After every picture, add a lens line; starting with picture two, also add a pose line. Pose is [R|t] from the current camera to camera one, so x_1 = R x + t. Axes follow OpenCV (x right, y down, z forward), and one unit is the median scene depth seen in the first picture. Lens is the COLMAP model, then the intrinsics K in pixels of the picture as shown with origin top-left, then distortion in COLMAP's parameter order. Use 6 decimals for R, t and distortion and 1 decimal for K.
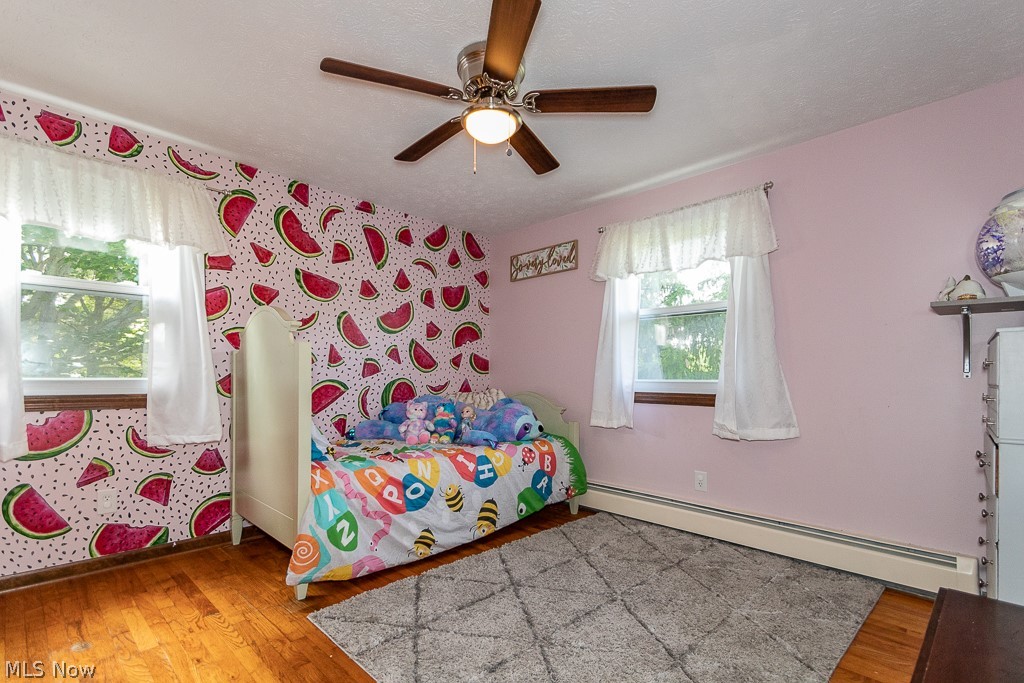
lens RADIAL K [[465.7, 0, 510.5], [0, 465.7, 363.6], [0, 0, 1]] dist [0.078896, -0.037854]
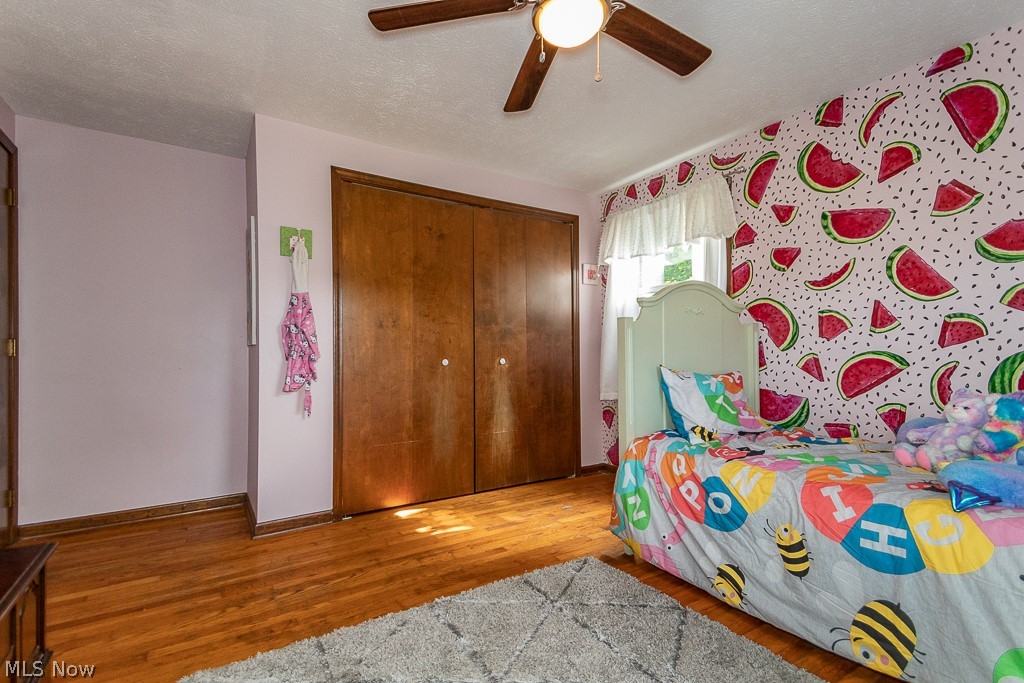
lens RADIAL K [[463.7, 0, 512.5], [0, 463.7, 354.7], [0, 0, 1]] dist [0.026830, -0.015432]
pose [[-0.212612, -0.014791, -0.977025, 0.422267], [0.029899, 0.999319, -0.021635, 0.039078], [0.976679, -0.033812, -0.212025, 0.641961]]
